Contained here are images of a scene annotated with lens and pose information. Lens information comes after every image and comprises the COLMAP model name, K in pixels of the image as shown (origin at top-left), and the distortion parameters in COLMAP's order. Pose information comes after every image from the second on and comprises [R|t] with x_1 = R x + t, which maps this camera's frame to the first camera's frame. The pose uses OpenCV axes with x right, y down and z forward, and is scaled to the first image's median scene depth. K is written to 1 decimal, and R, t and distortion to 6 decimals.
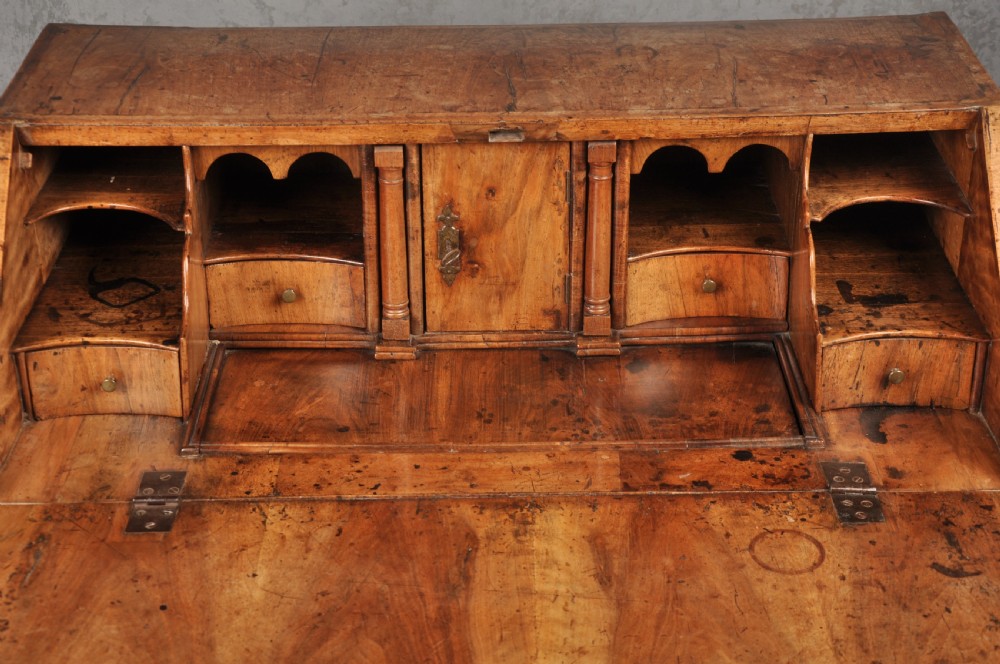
lens RADIAL K [[1975.8, 0, 496.4], [0, 1975.8, 331.3], [0, 0, 1]] dist [0.334326, 0.496538]
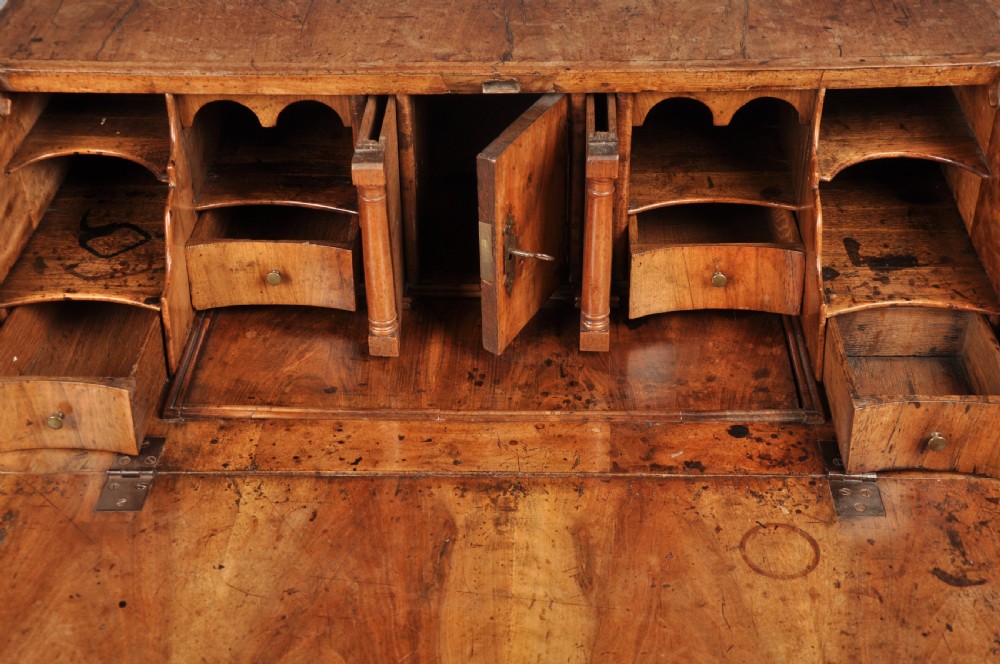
lens RADIAL K [[1552.2, 0, 500.0], [0, 1552.2, 332.0], [0, 0, 1]] dist [0.166055, 0.273604]
pose [[0.998994, 0.016931, -0.041528, 0.038123], [-0.011425, 0.991527, 0.129398, -0.080215], [0.043367, -0.128793, 0.990723, 0.247078]]
